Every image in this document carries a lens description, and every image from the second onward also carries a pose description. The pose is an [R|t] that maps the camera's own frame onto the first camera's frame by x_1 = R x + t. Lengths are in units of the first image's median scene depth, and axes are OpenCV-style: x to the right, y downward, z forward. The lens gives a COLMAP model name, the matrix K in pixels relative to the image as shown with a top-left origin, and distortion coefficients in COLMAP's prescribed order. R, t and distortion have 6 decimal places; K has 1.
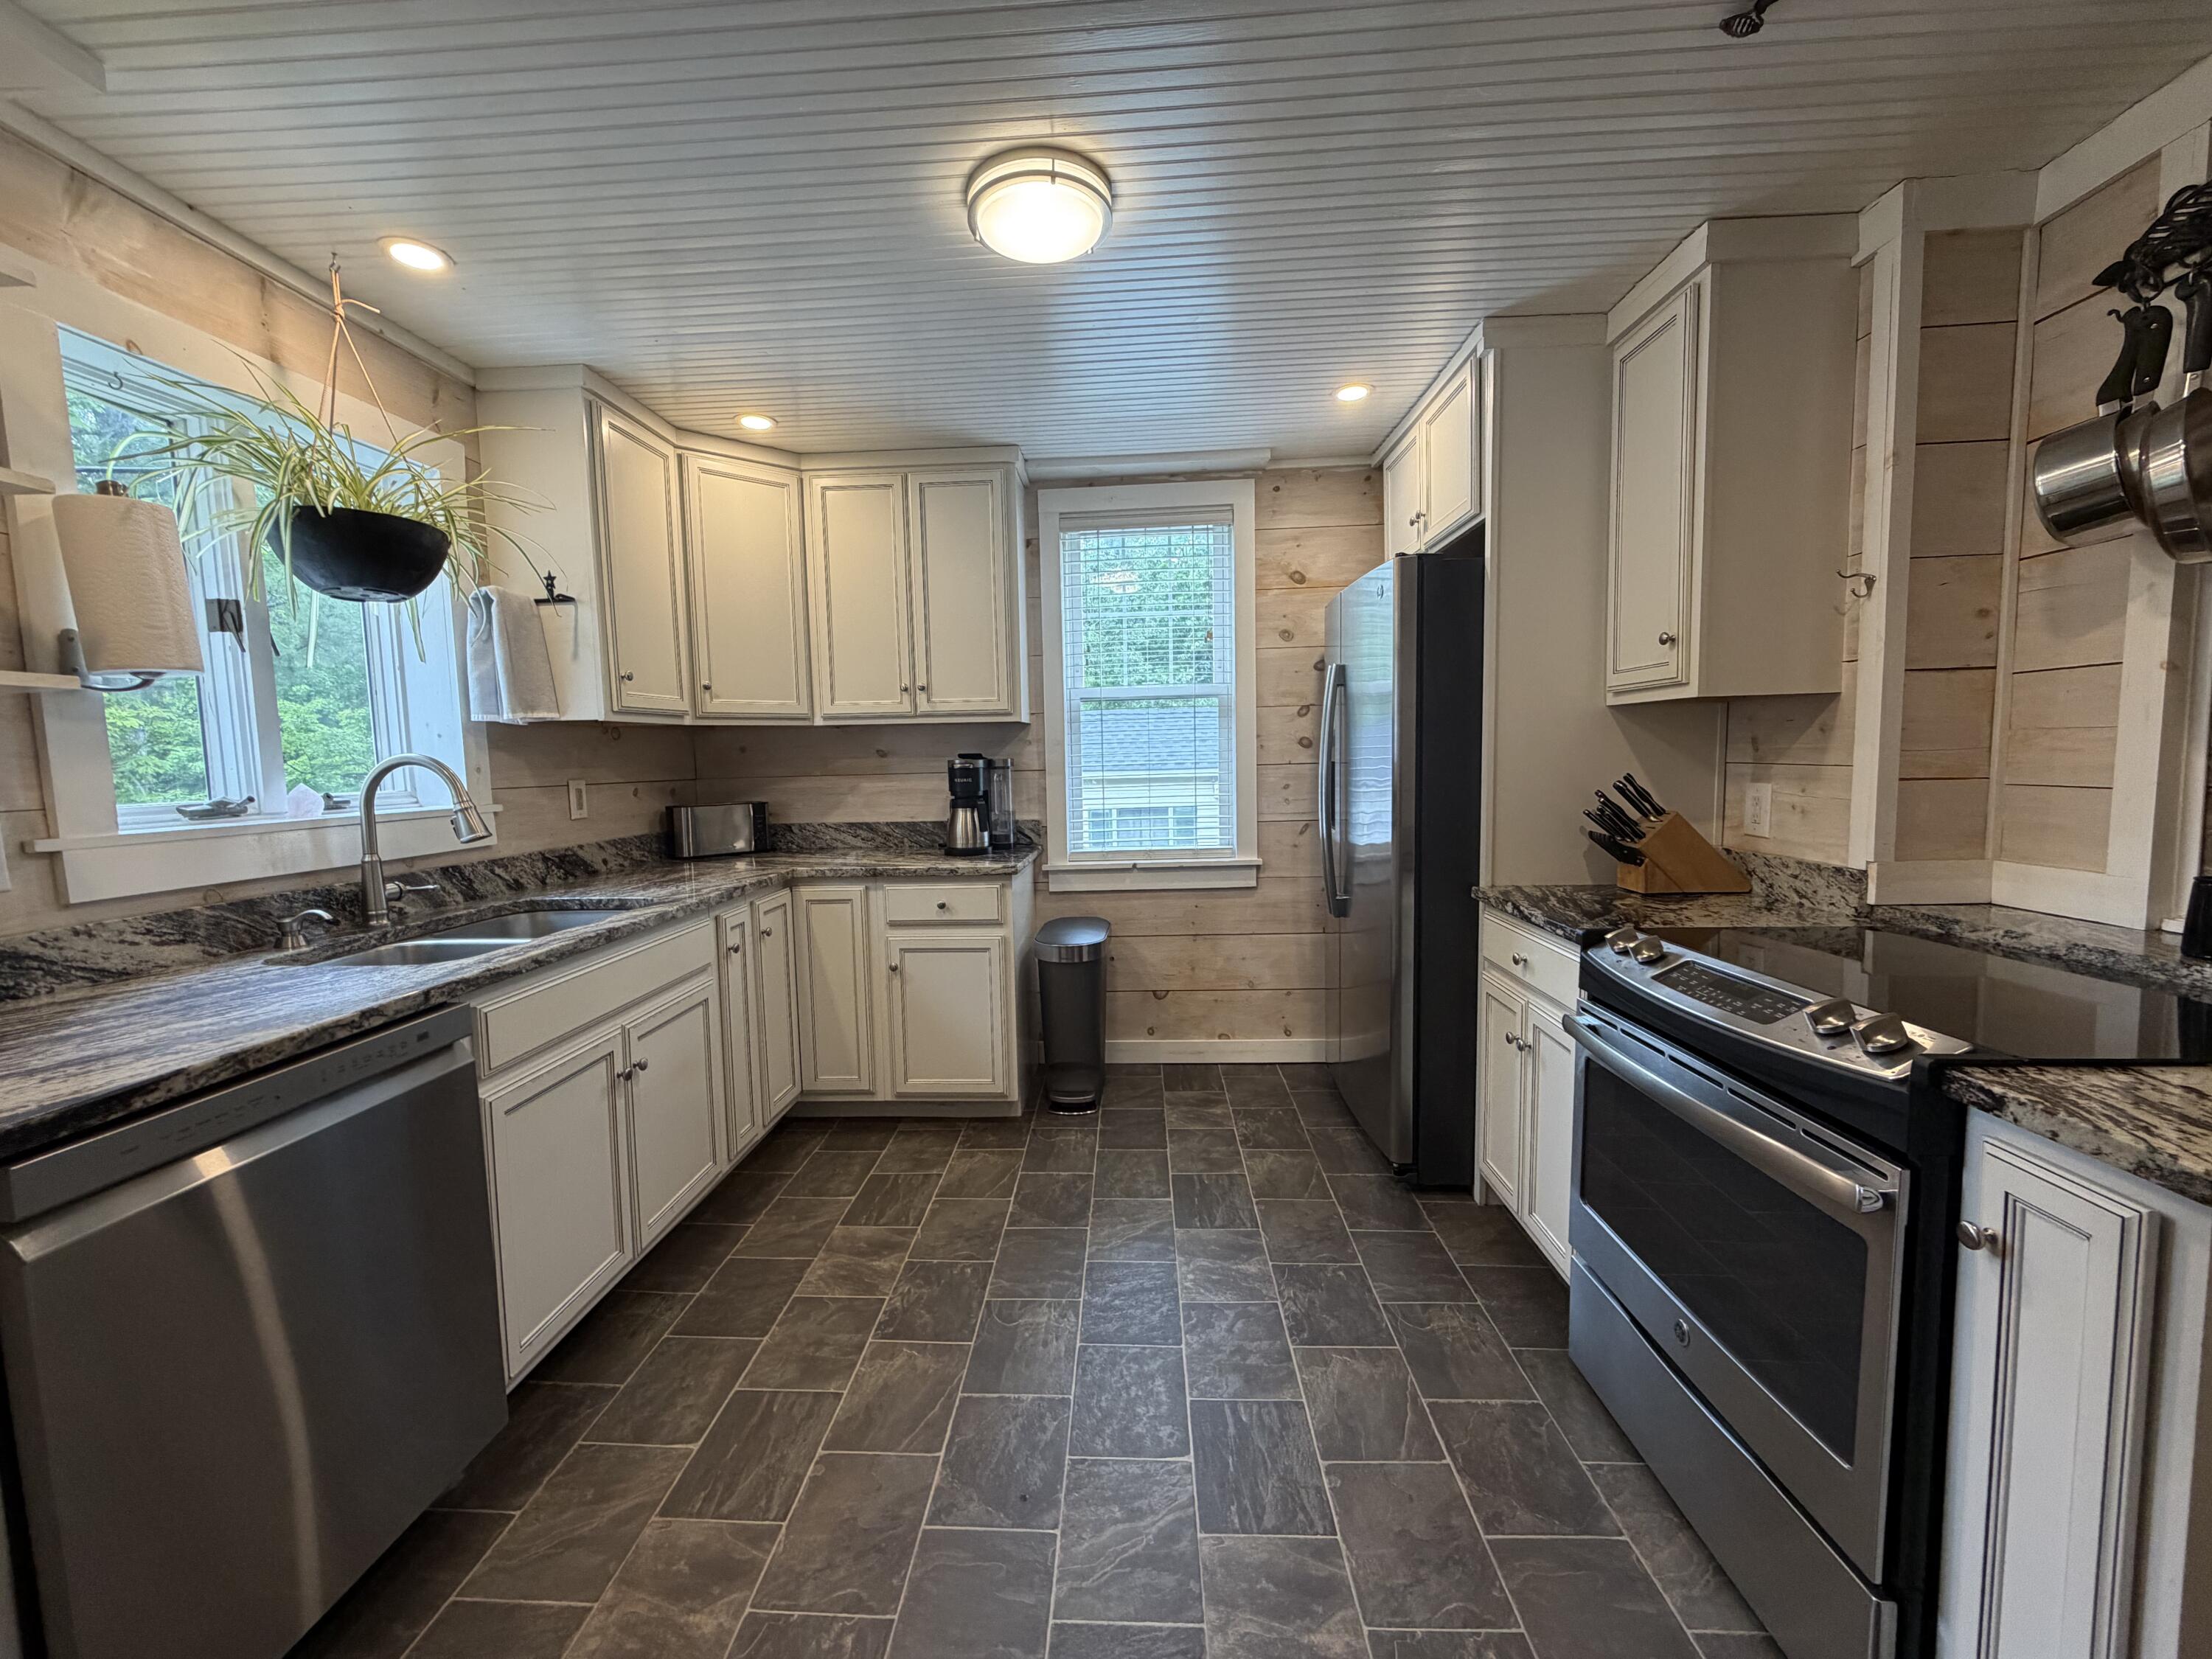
lens RADIAL K [[884.8, 0, 1099.8], [0, 884.8, 827.5], [0, 0, 1]] dist [0.000839, 0.000120]
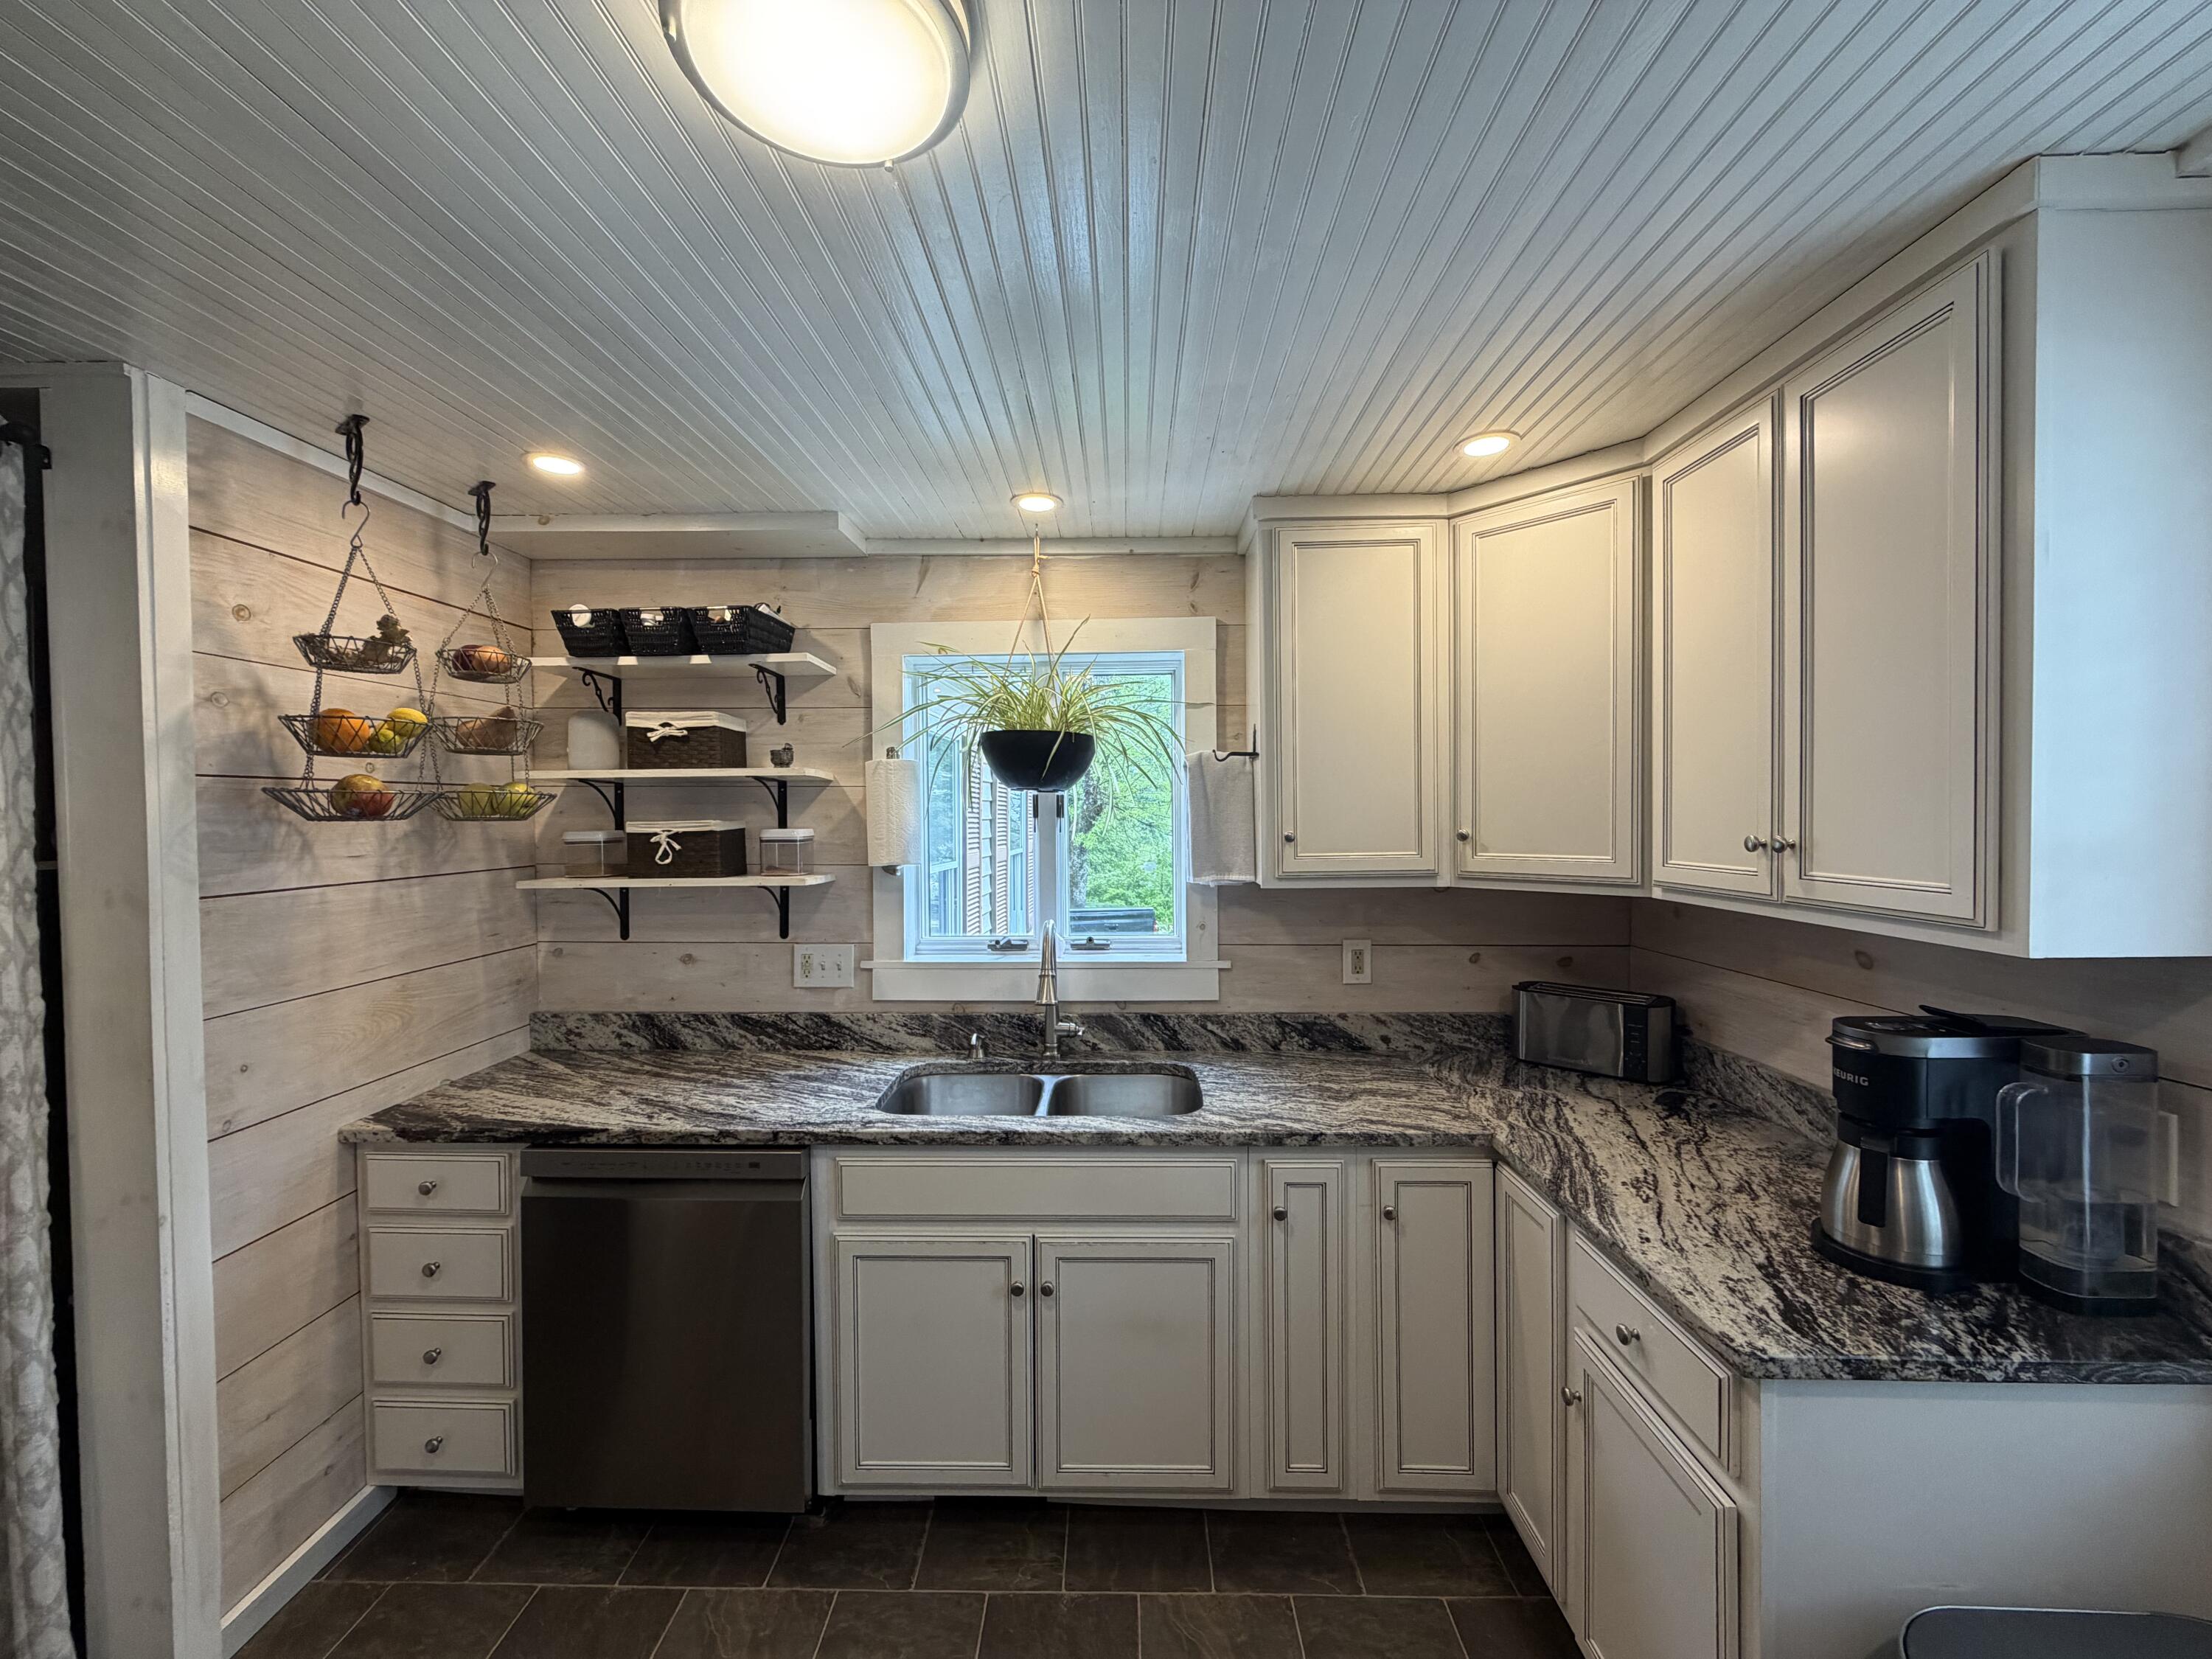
lens RADIAL K [[884.8, 0, 1099.8], [0, 884.8, 827.5], [0, 0, 1]] dist [0.000839, 0.000120]
pose [[0.018936, 0.038053, -0.999096, 0.318156], [-0.075391, 0.996485, 0.036525, -0.204802], [0.996974, 0.074632, 0.021739, 0.832087]]
